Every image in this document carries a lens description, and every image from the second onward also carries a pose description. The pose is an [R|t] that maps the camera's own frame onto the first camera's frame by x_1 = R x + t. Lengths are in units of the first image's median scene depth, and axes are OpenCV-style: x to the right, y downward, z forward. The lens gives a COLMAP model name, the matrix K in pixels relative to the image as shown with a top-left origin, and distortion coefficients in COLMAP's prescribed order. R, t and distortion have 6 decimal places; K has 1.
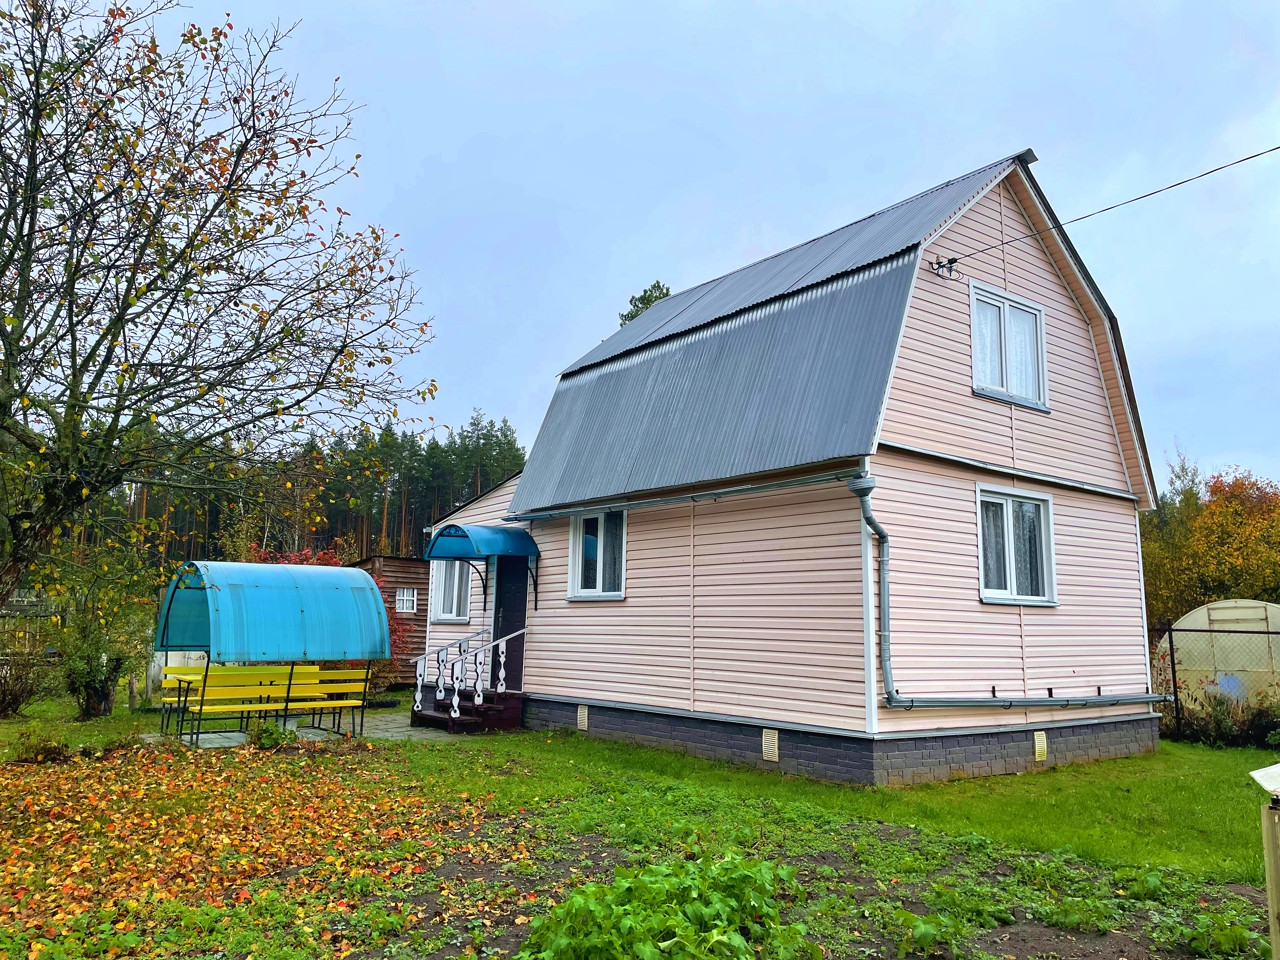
lens RADIAL K [[983.1, 0, 640.3], [0, 983.1, 451.7], [0, 0, 1]] dist [0.134667, -0.166402]
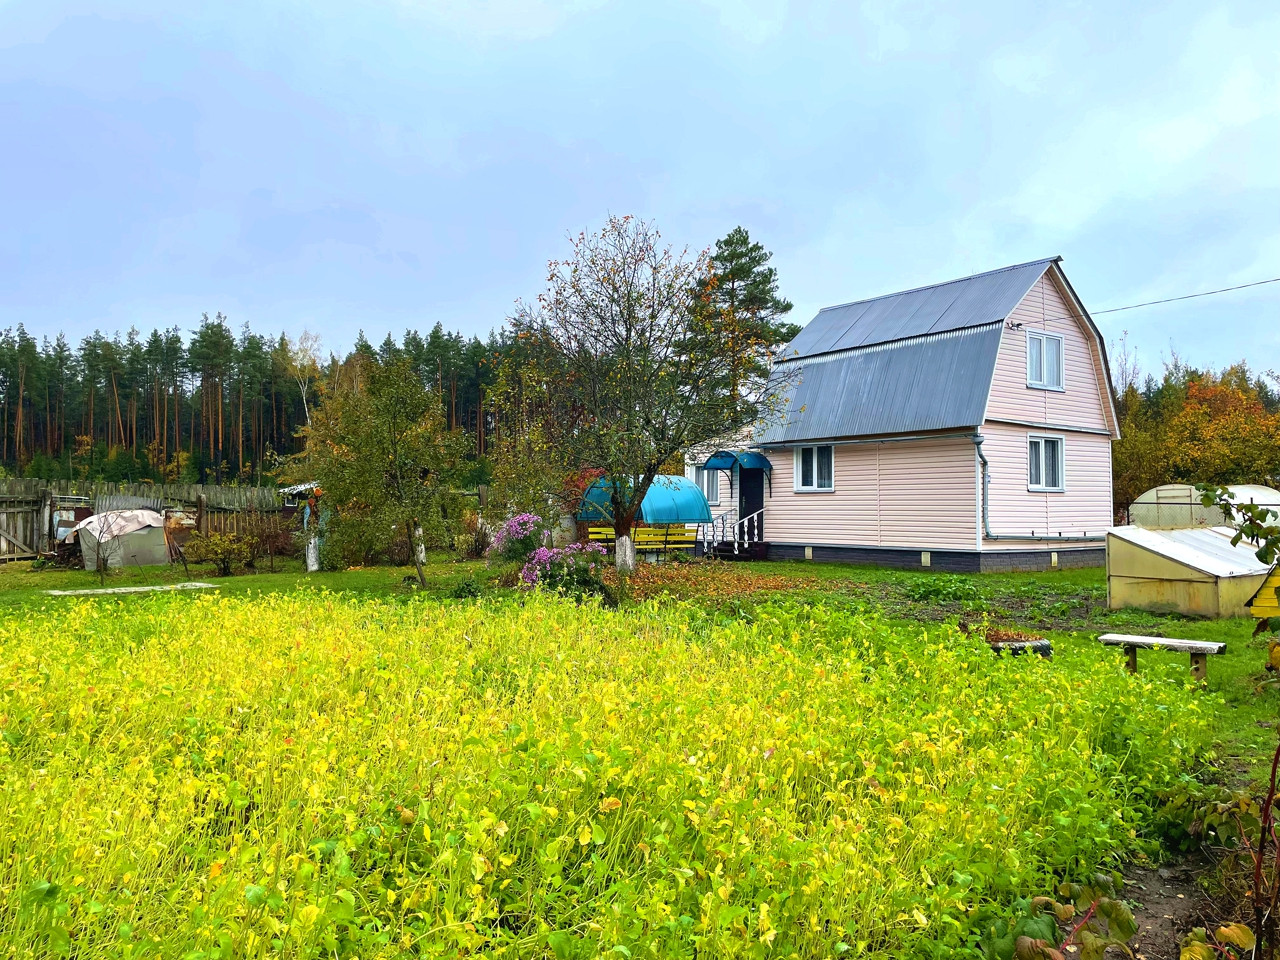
lens RADIAL K [[983.1, 0, 640.3], [0, 983.1, 451.7], [0, 0, 1]] dist [0.134667, -0.166402]
pose [[0.999896, -0.013108, -0.005956, -0.381944], [0.013702, 0.993358, 0.114248, -0.151168], [0.004419, -0.114317, 0.993434, -0.893244]]
